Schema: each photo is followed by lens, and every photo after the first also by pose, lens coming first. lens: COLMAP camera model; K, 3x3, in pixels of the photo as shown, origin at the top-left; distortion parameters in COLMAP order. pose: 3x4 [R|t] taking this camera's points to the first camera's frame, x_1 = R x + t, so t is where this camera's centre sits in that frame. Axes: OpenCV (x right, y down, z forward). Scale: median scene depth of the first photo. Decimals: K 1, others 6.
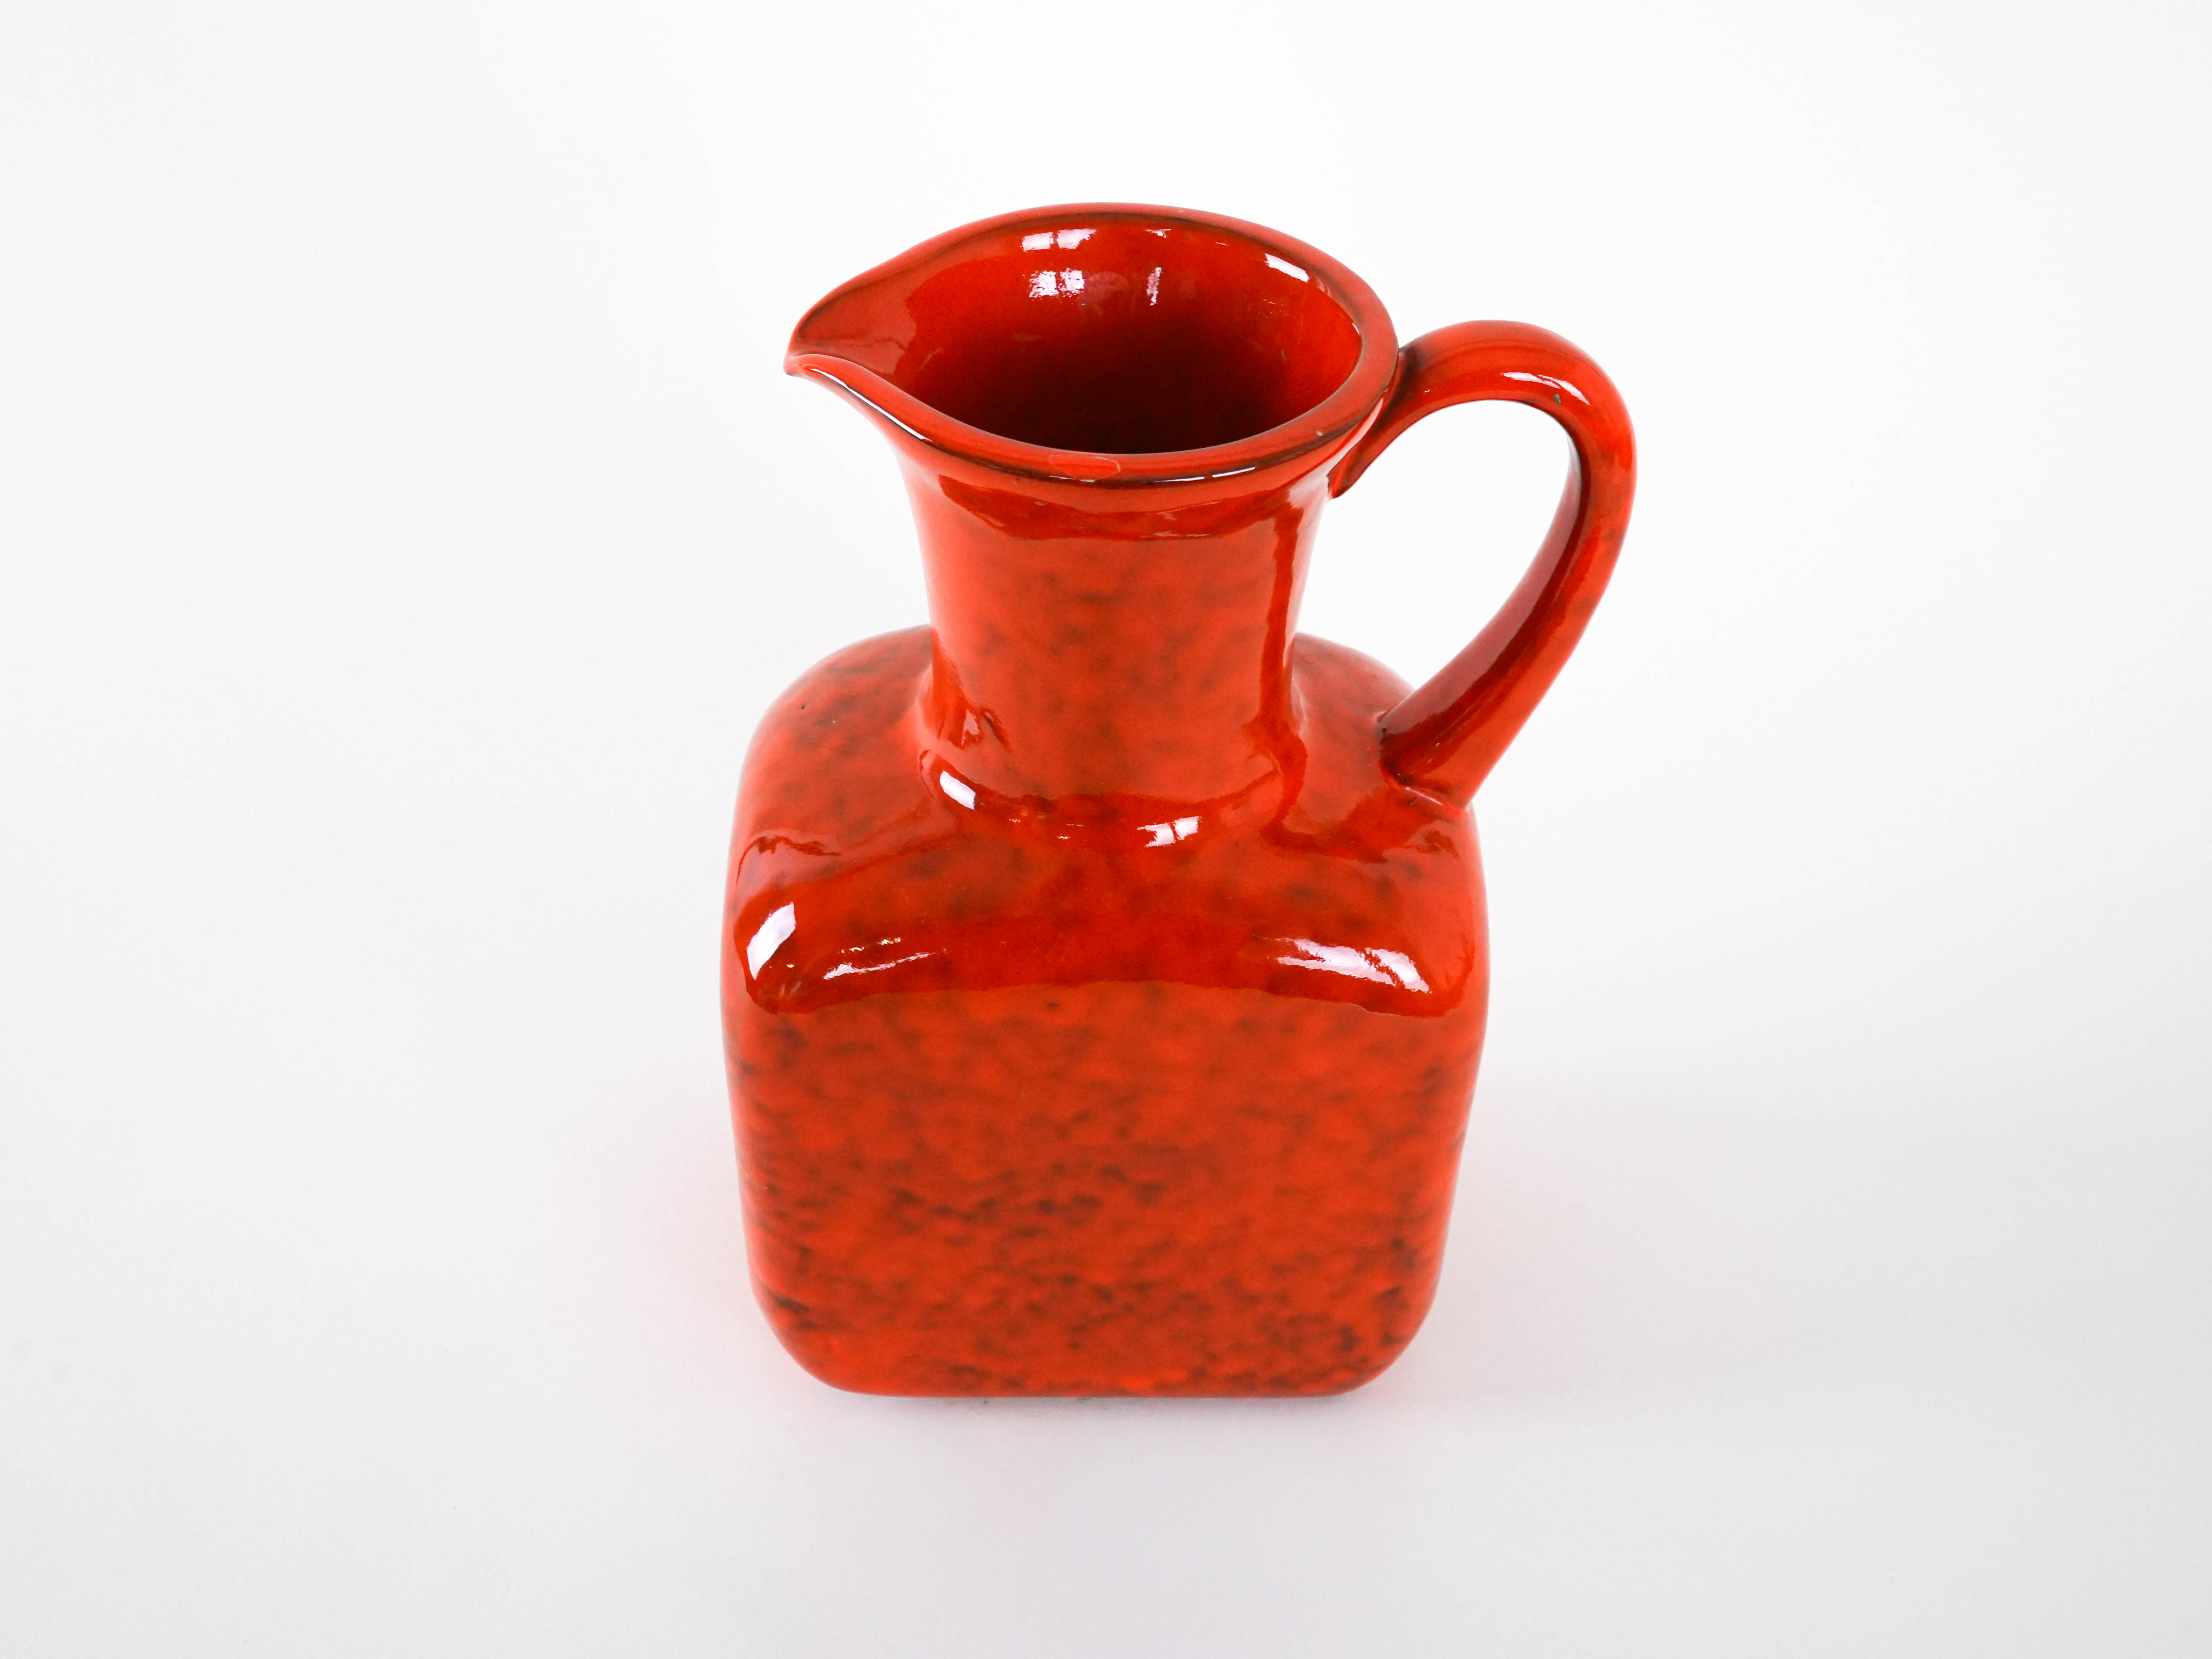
lens RADIAL K [[2840.7, 0, 1121.5], [0, 2840.7, 820.8], [0, 0, 1]] dist [-0.103914, 0.000000]
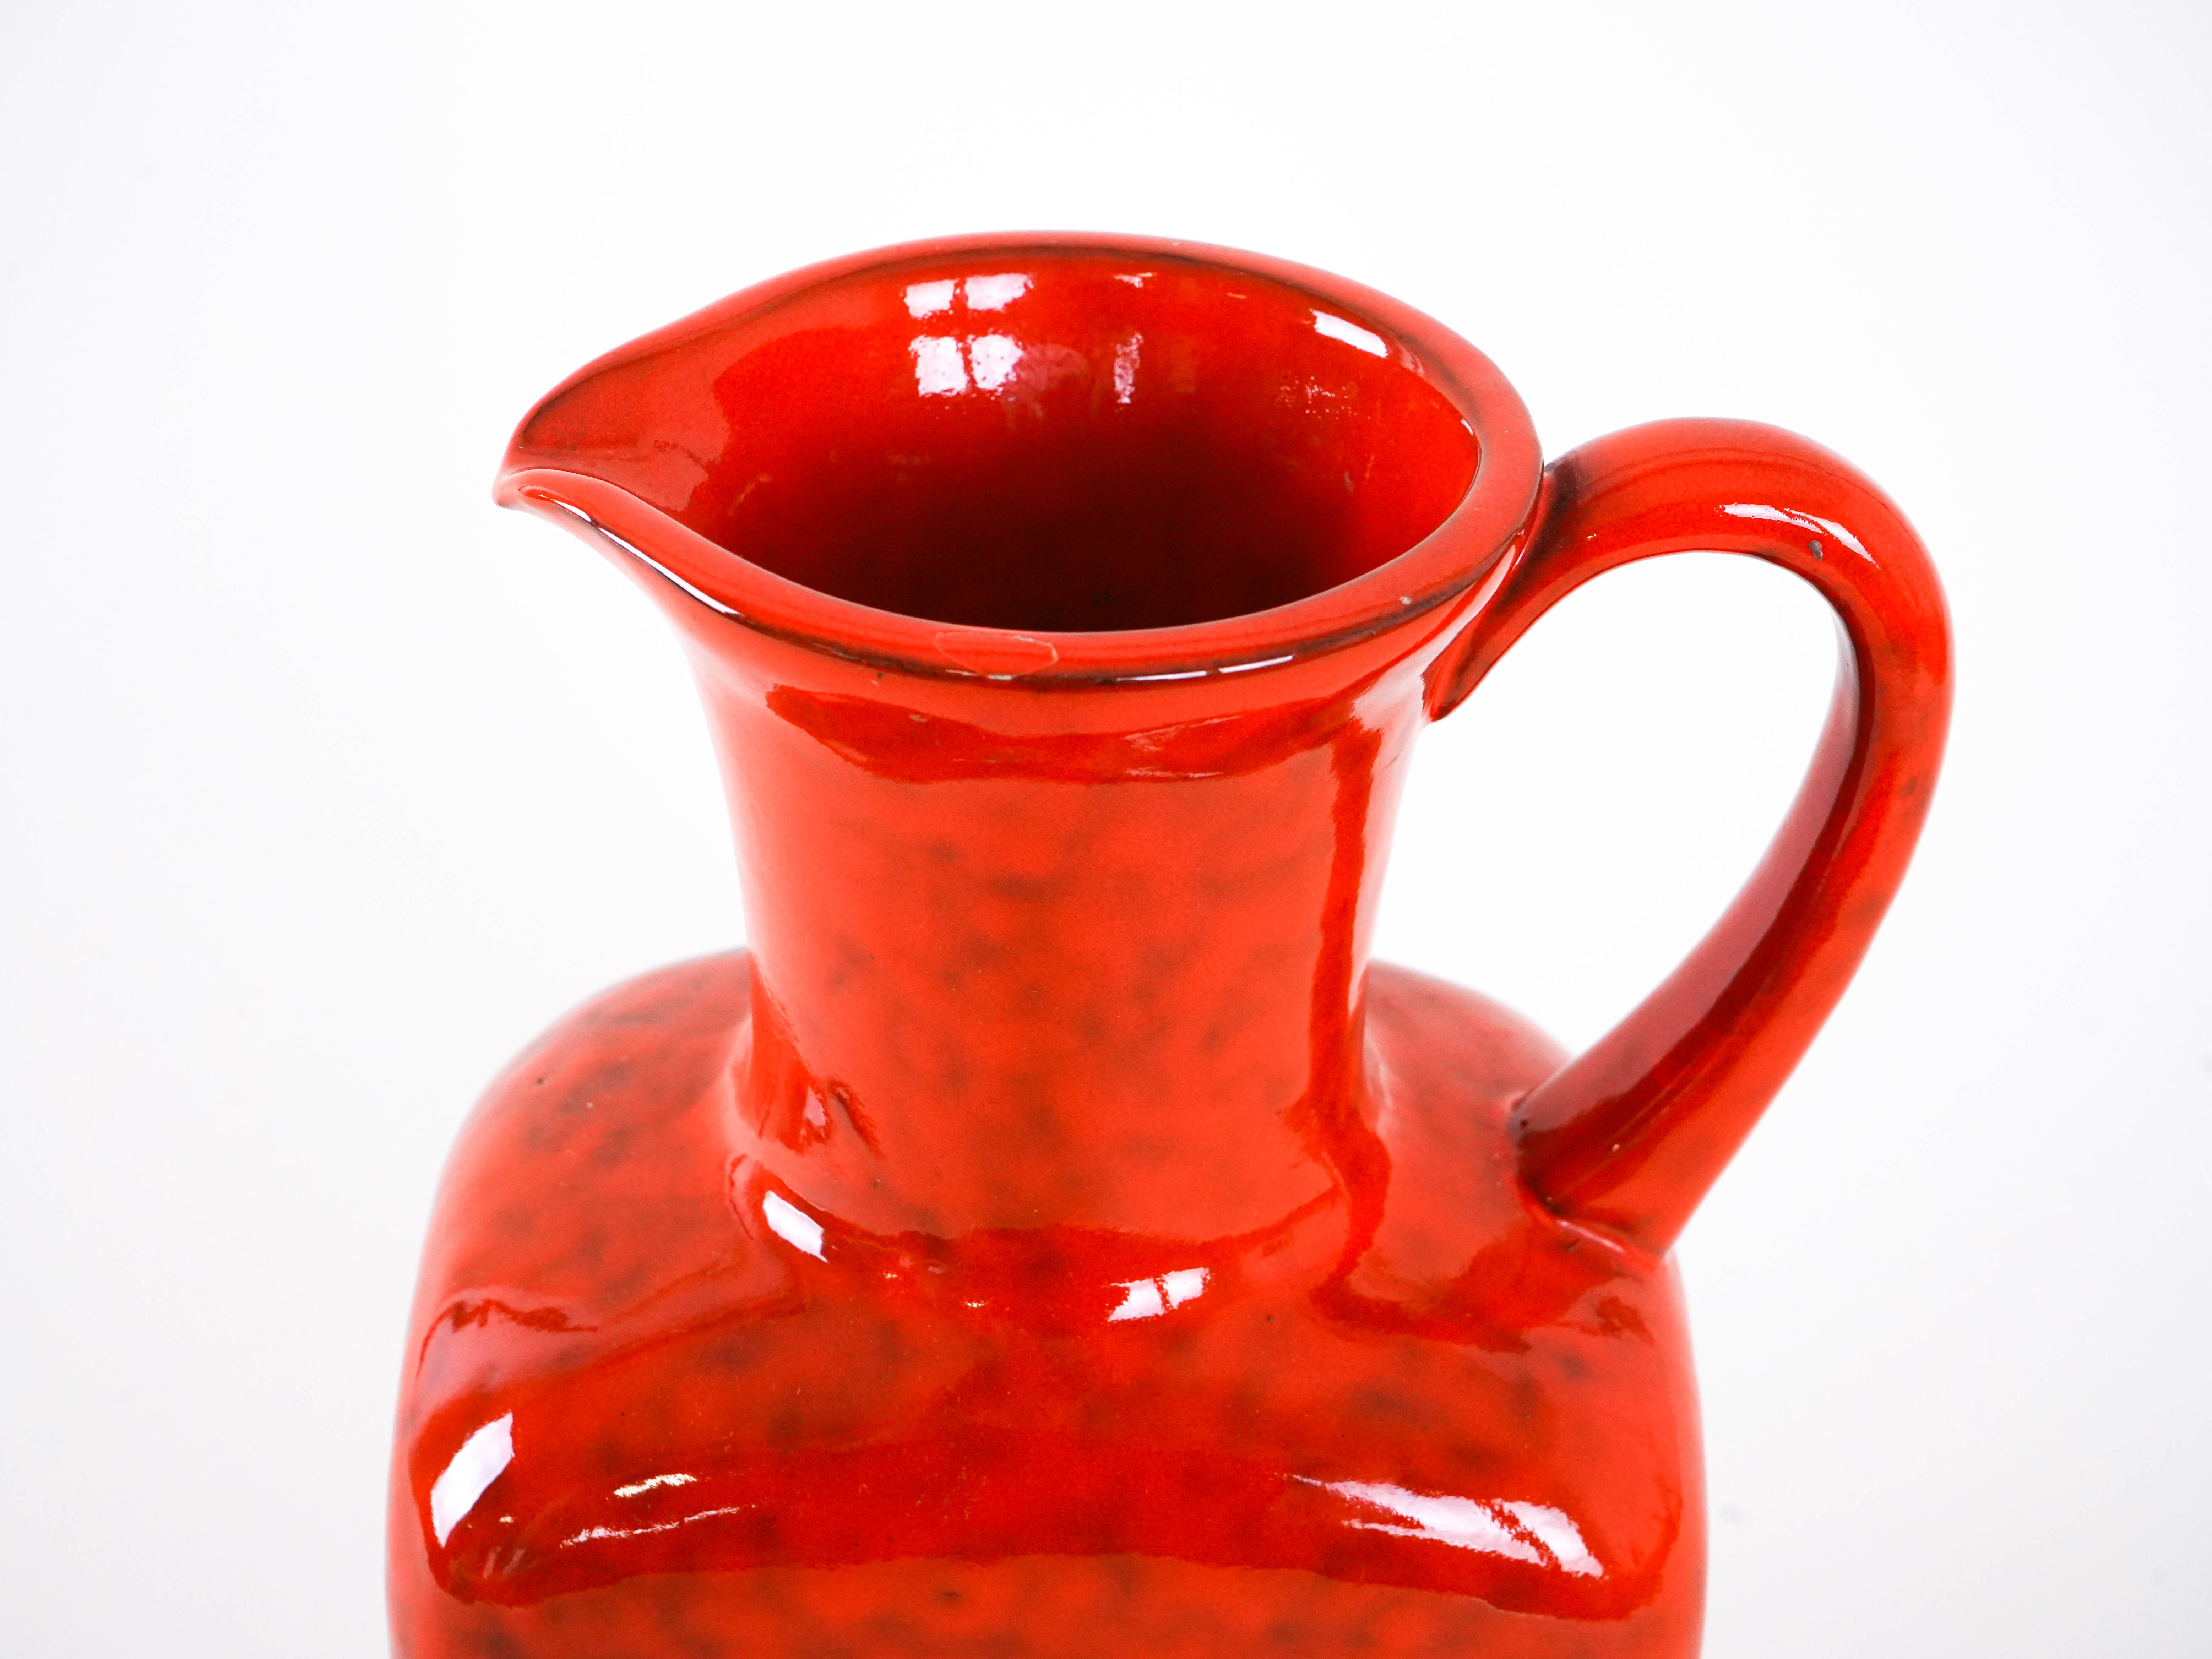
lens RADIAL K [[4078.5, 0, 1093.3], [0, 4078.5, 844.7], [0, 0, 1]] dist [-0.052105, 0.000000]
pose [[0.999836, 0.003835, -0.017677, 0.018438], [-0.005757, 0.993921, -0.109949, 0.003853], [0.017147, 0.110033, 0.993780, 0.156825]]
